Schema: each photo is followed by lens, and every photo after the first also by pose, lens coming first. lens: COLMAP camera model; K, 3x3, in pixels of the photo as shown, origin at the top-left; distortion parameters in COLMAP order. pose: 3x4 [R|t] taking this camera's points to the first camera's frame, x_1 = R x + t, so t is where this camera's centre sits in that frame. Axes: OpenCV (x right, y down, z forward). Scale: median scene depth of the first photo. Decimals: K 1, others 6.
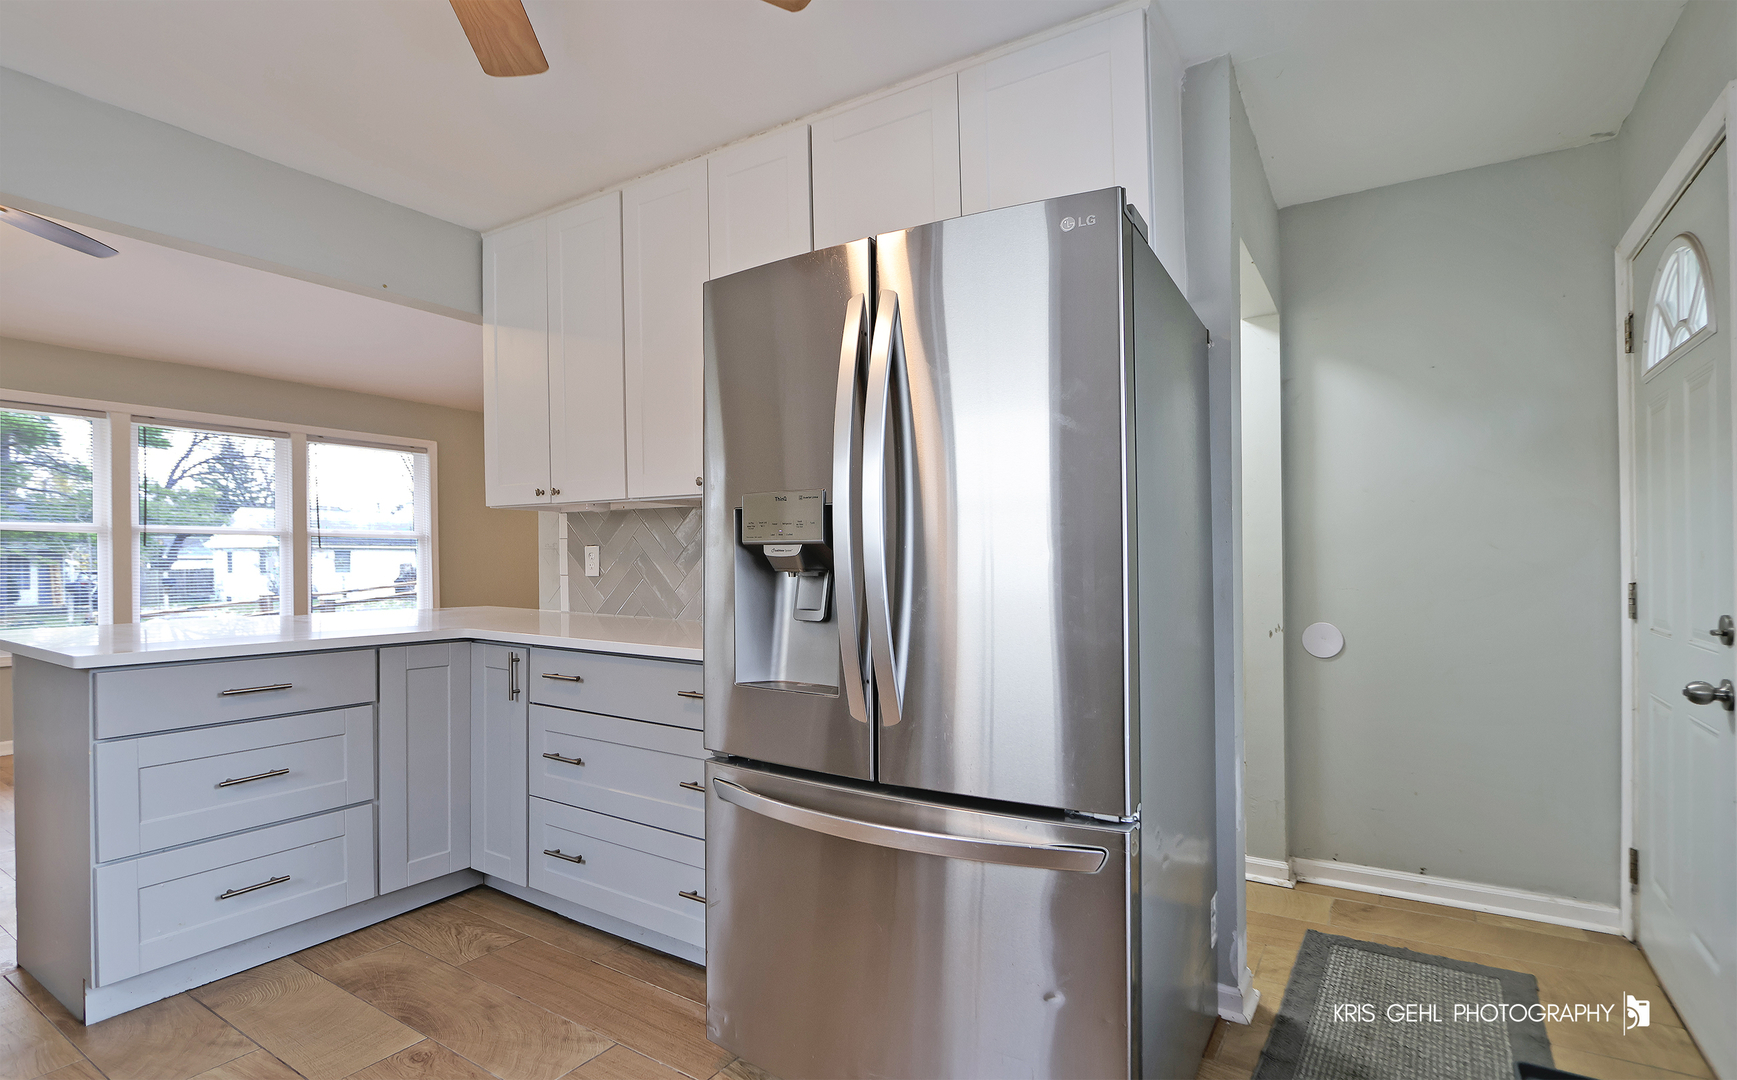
lens RADIAL K [[809.5, 0, 876.1], [0, 809.5, 555.7], [0, 0, 1]] dist [-0.002845, -0.000124]
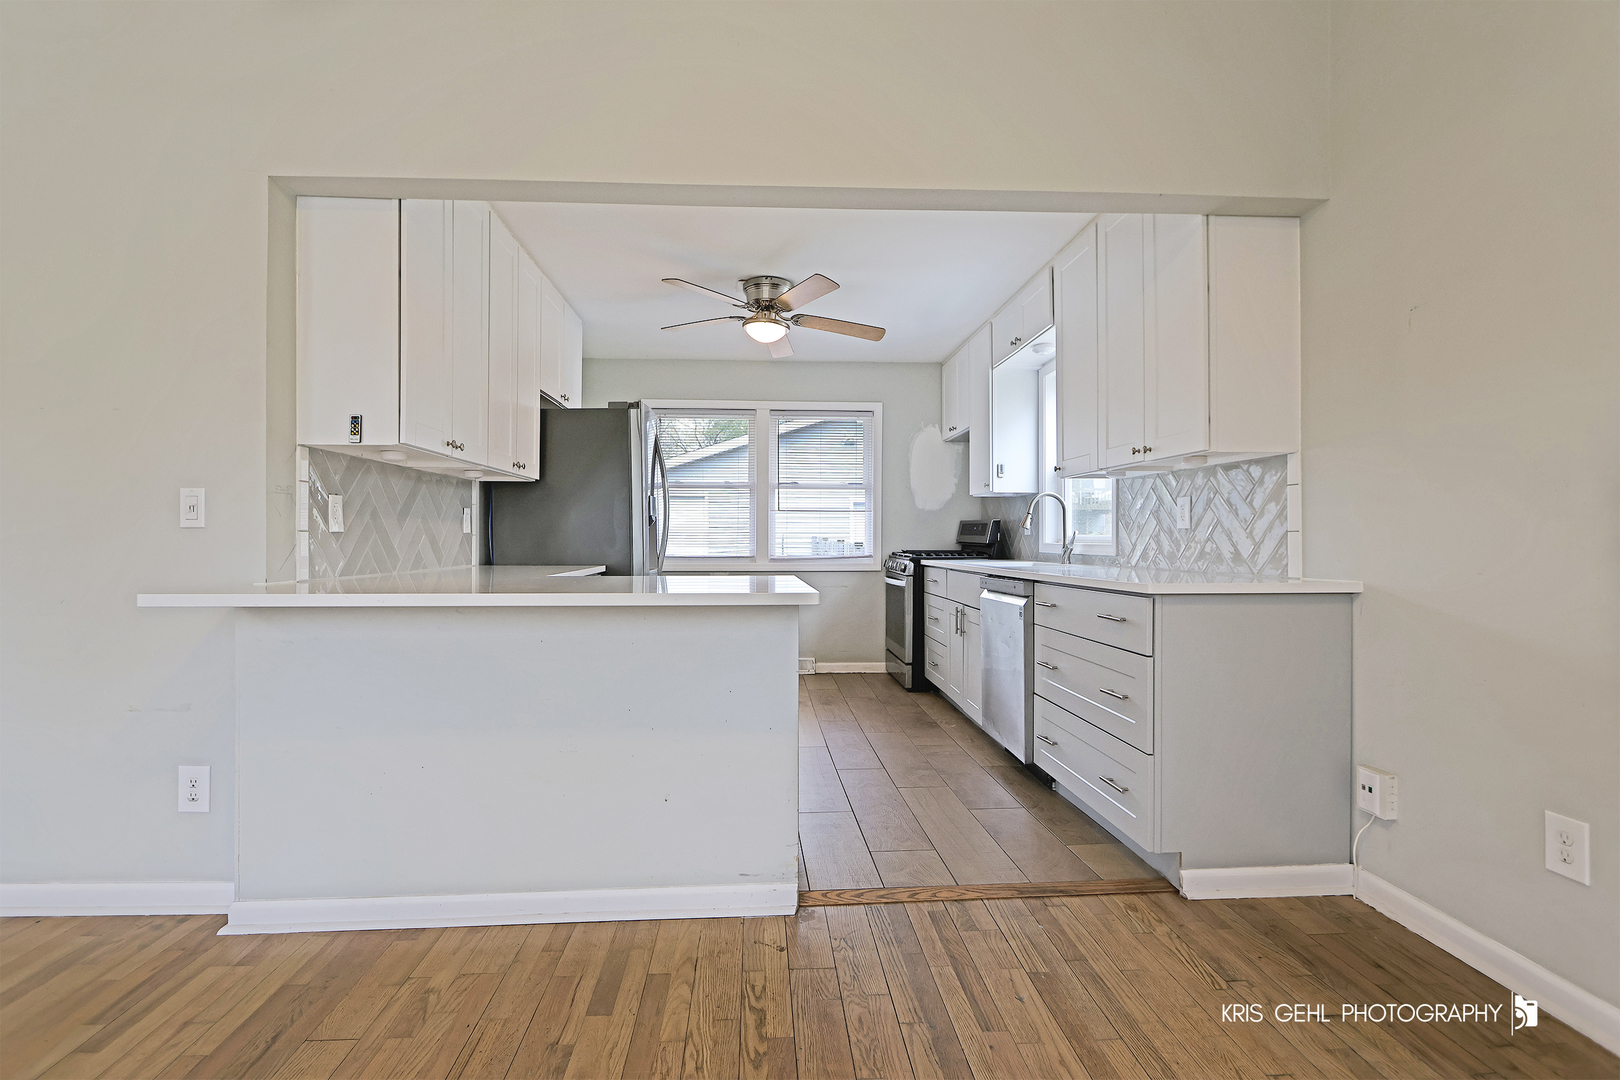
lens RADIAL K [[755.7, 0, 800.4], [0, 755.7, 544.0], [0, 0, 1]] dist [-0.014681, 0.000770]
pose [[-0.590047, -0.011922, 0.807281, -1.624874], [-0.008686, 0.999927, 0.008419, 0.035185], [-0.807322, -0.002044, -0.590107, 1.395975]]
